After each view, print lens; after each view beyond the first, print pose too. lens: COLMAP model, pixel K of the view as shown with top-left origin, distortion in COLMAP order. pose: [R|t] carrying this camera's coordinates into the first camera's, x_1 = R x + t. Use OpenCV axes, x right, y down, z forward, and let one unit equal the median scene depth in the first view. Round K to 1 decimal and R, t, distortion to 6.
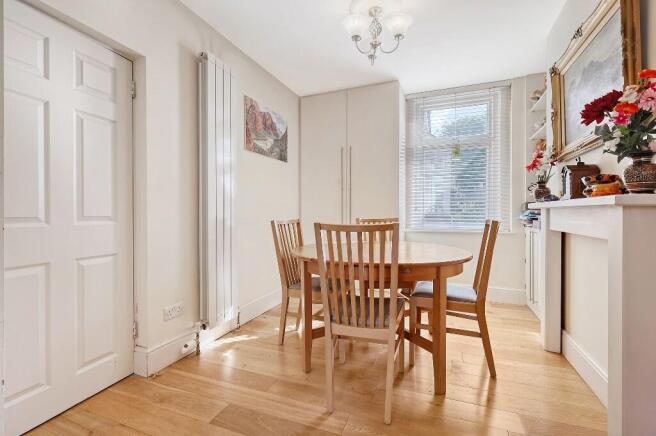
lens RADIAL K [[287.5, 0, 326.2], [0, 287.5, 217.9], [0, 0, 1]] dist [0.000591, 0.000589]
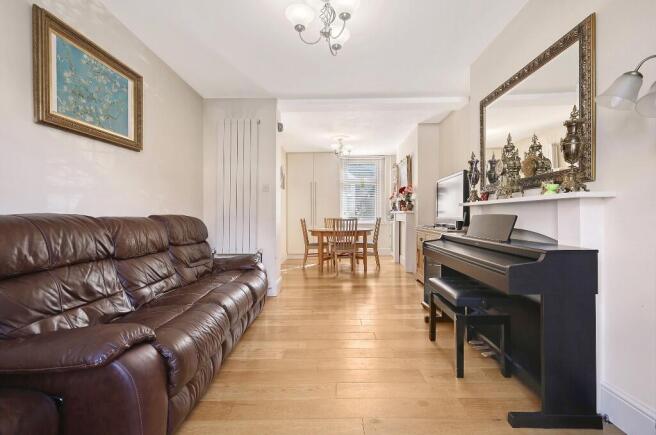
lens RADIAL K [[287.5, 0, 330.2], [0, 287.5, 217.8], [0, 0, 1]] dist [0.000591, 0.000589]
pose [[0.933495, -0.008951, 0.358480, -0.927697], [0.012223, 0.999902, -0.006862, 0.024974], [-0.358383, 0.010788, 0.933512, -1.544944]]
